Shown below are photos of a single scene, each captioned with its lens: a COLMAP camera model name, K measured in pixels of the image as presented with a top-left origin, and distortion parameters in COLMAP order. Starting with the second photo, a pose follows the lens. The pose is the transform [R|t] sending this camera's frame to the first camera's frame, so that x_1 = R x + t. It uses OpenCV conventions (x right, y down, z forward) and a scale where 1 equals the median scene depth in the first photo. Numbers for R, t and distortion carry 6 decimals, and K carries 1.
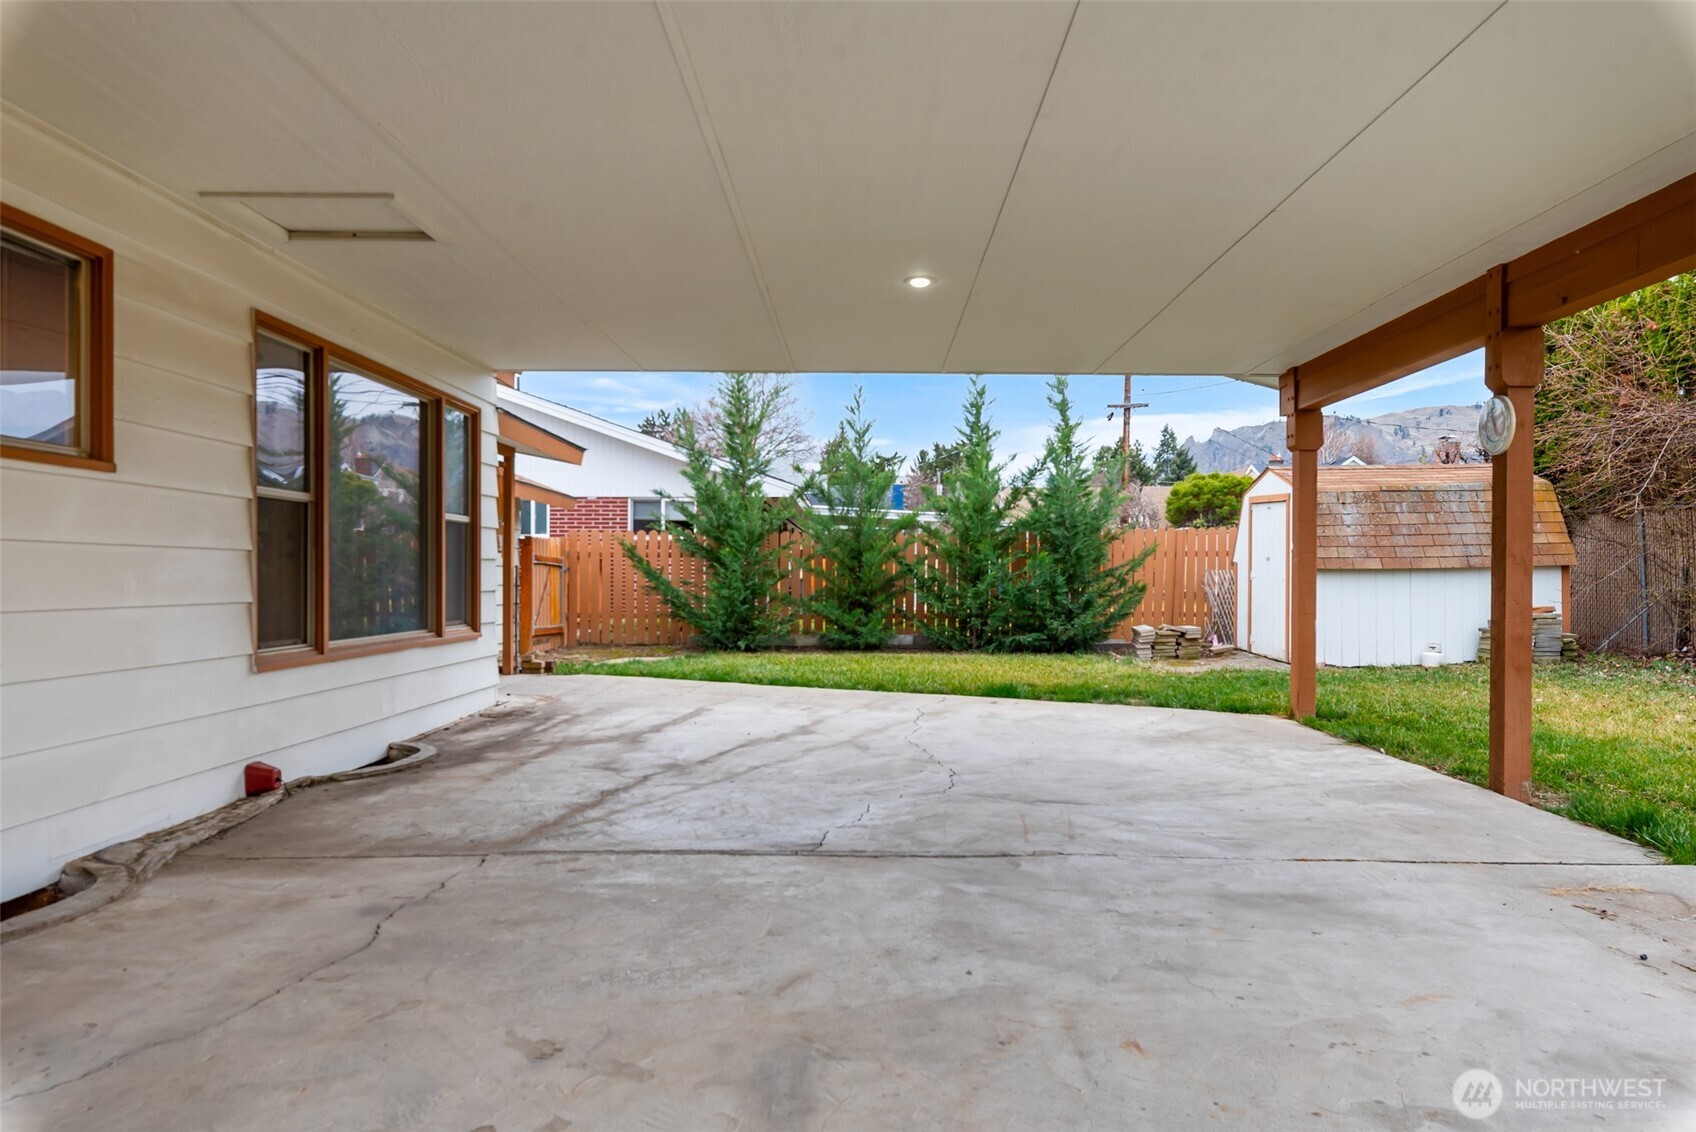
lens RADIAL K [[1076.1, 0, 848.0], [0, 1076.1, 566.0], [0, 0, 1]] dist [0.001238, -0.000298]
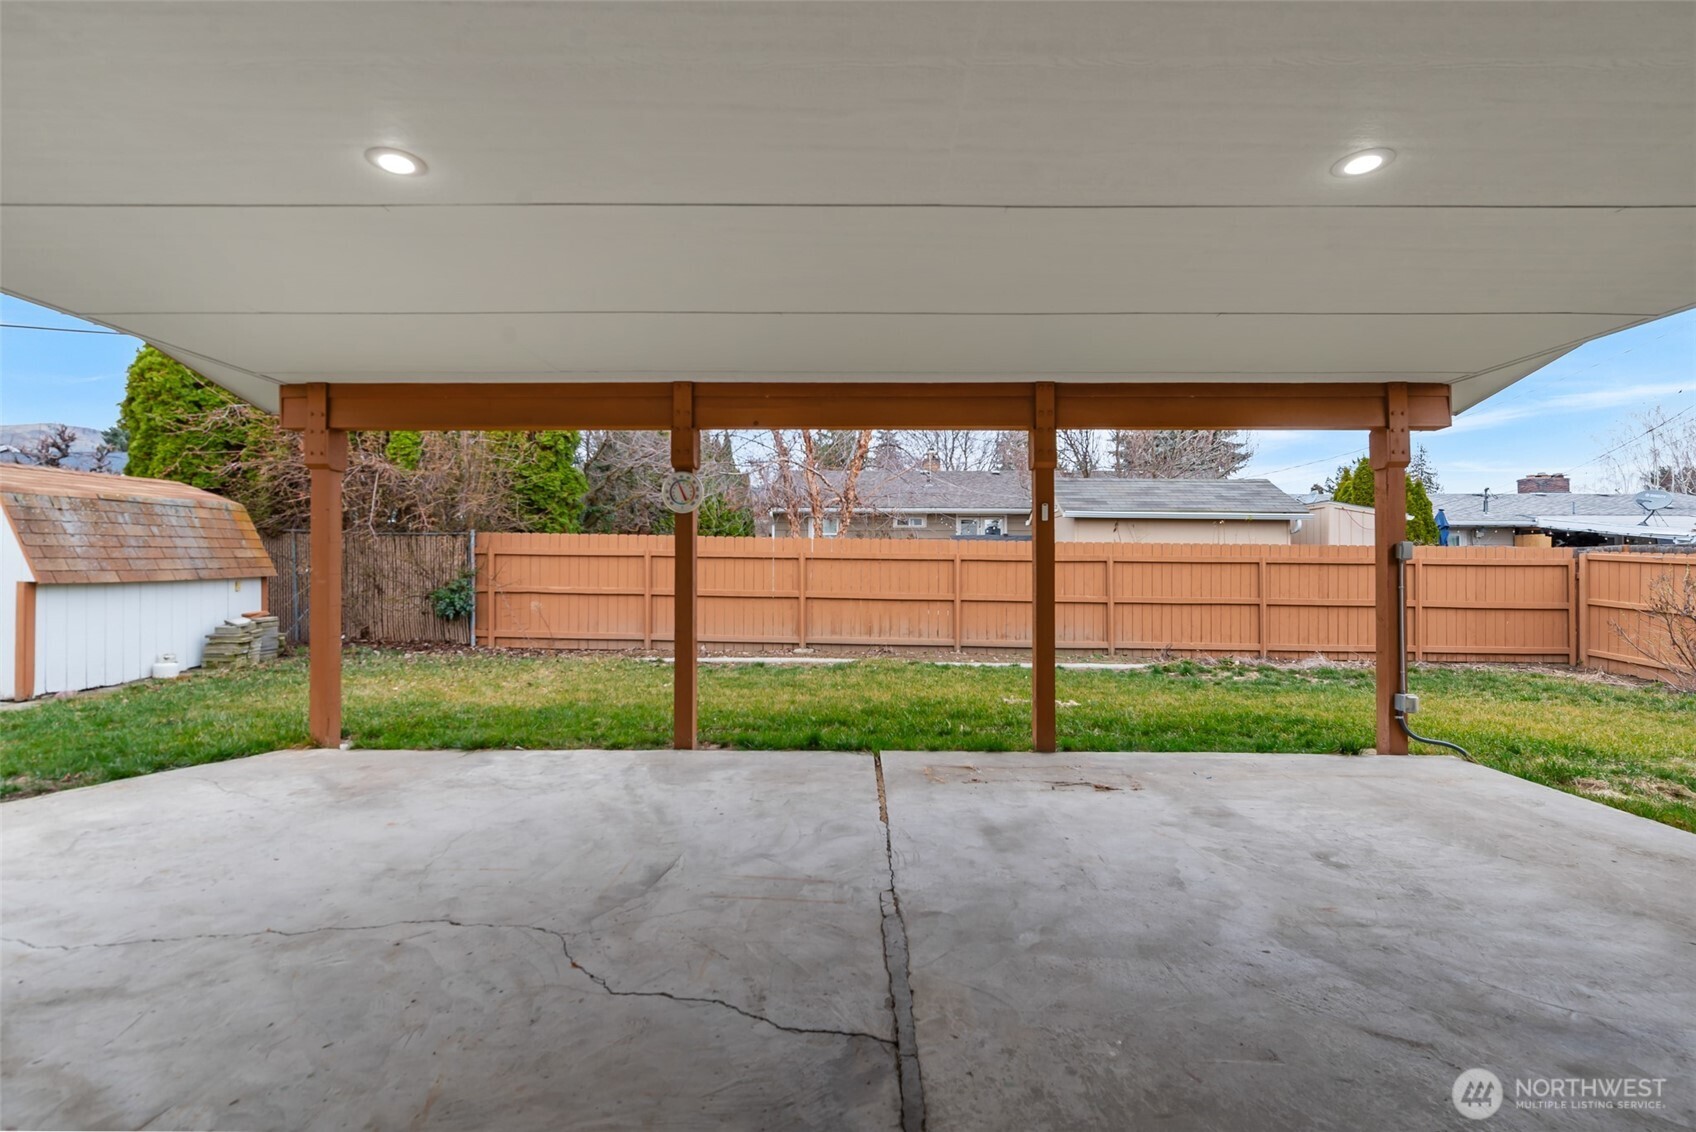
lens RADIAL K [[758.1, 0, 860.4], [0, 758.1, 559.5], [0, 0, 1]] dist [-0.001090, -0.000010]
pose [[-0.009587, 0.010669, 0.999897, -0.618474], [-0.005700, 0.999926, -0.010724, -0.047913], [-0.999938, -0.005802, -0.009526, 1.209838]]
